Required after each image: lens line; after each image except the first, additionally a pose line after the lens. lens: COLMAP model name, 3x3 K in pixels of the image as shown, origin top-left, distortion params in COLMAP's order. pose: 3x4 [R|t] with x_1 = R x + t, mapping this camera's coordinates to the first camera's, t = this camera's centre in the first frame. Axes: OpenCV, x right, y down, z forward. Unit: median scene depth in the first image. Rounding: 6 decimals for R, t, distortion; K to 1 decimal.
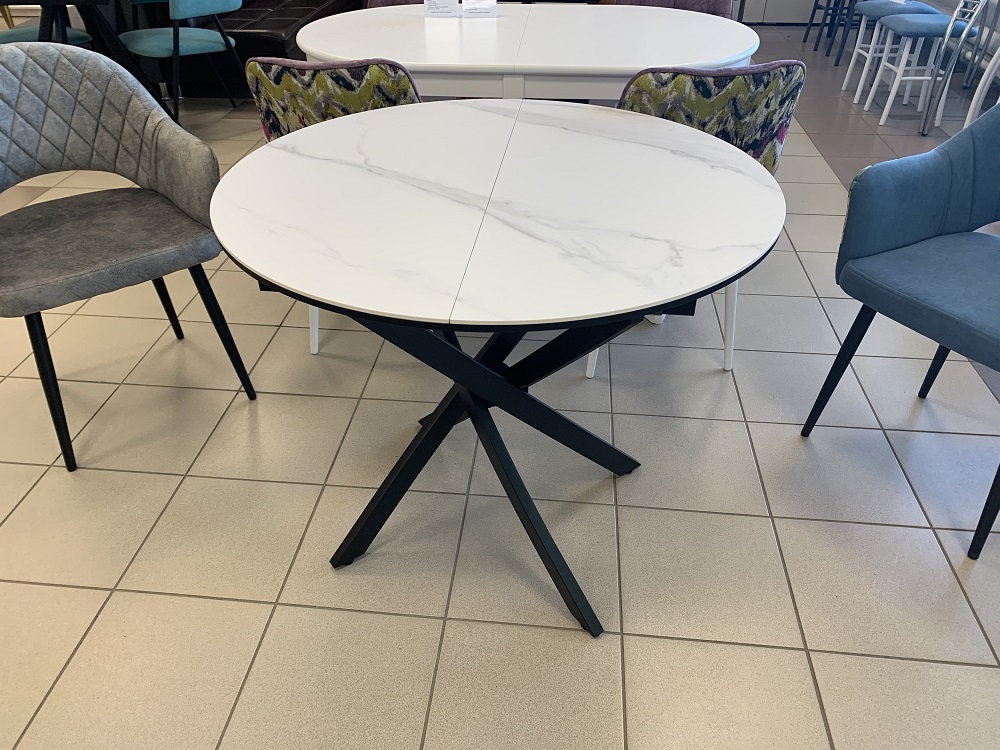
lens RADIAL K [[773.1, 0, 483.4], [0, 773.1, 374.1], [0, 0, 1]] dist [0.013910, -0.006225]
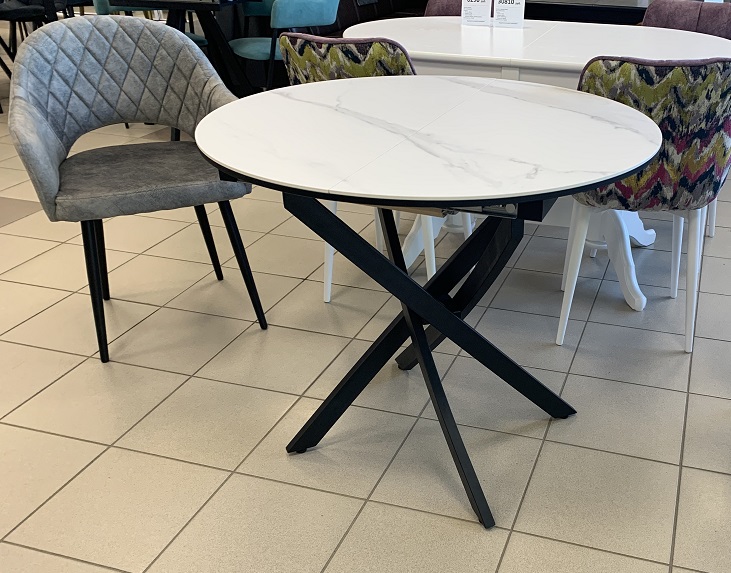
lens RADIAL K [[771.7, 0, 482.3], [0, 771.7, 370.8], [0, 0, 1]] dist [0.032240, -0.027046]
pose [[0.985431, 0.111393, -0.128523, 0.225221], [-0.119350, 0.991275, -0.055938, 0.149710], [0.121171, 0.070462, 0.990128, -0.132503]]
